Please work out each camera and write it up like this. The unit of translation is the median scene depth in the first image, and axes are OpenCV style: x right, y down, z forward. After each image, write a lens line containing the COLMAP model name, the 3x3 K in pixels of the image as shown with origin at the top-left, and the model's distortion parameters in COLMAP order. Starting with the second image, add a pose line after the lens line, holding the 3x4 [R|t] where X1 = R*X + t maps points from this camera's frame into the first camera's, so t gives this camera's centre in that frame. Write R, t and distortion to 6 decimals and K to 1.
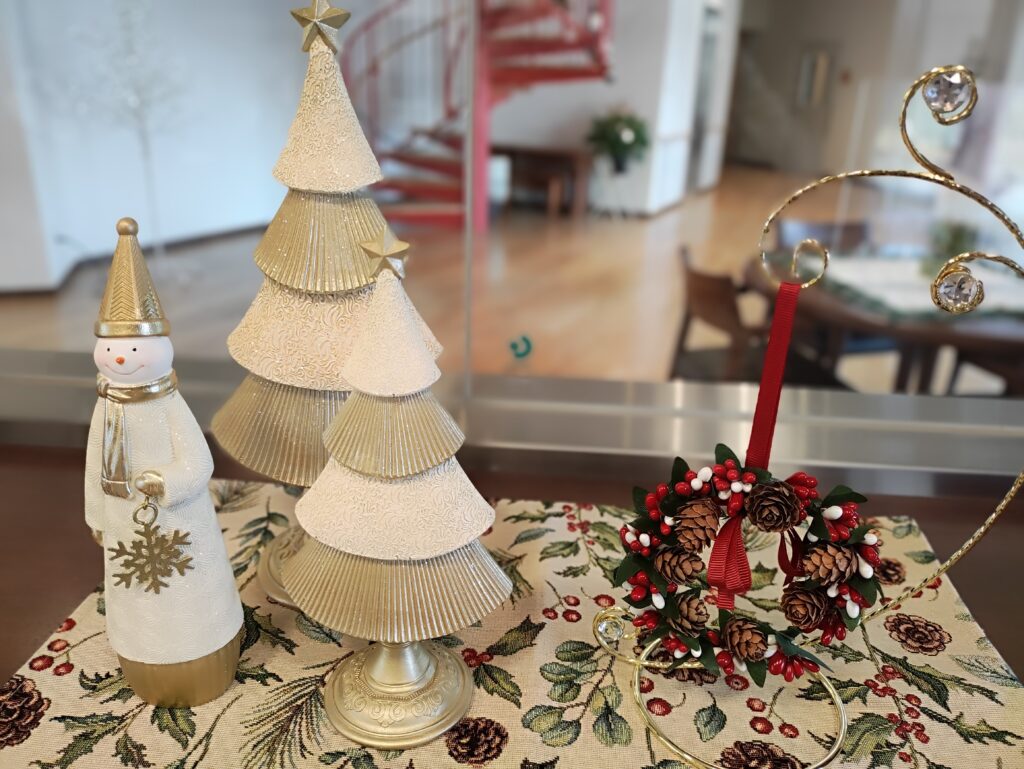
lens RADIAL K [[757.5, 0, 511.4], [0, 757.5, 373.3], [0, 0, 1]] dist [-0.008687, -0.004846]
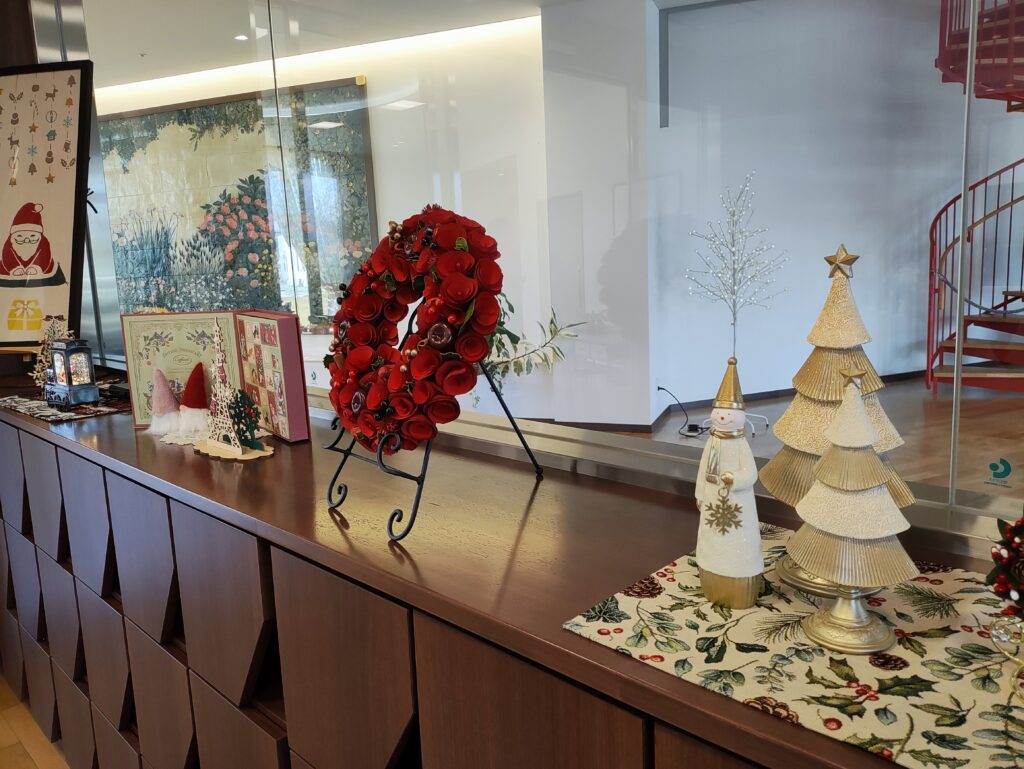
lens RADIAL K [[757.5, 0, 521.7], [0, 757.5, 368.5], [0, 0, 1]] dist [0.044874, -0.063283]
pose [[0.762774, 0.028154, -0.646052, 0.384923], [-0.167775, 0.973458, -0.155666, 0.233299], [0.624522, 0.227129, 0.747252, -0.873710]]
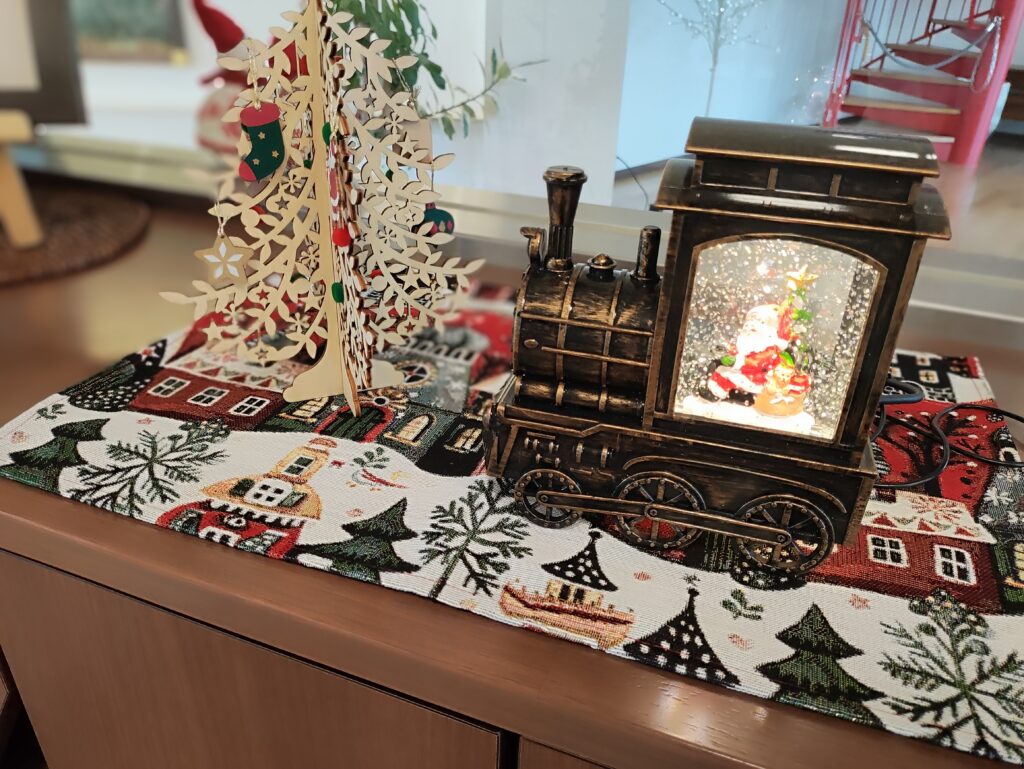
lens RADIAL K [[777.0, 0, 518.1], [0, 777.0, 384.6], [0, 0, 1]] dist [-0.002576, -0.001112]
pose [[0.956815, 0.138041, -0.255830, -5.208807], [-0.109062, 0.986238, 0.124260, -0.060409], [0.269462, -0.090993, 0.958702, 0.163396]]
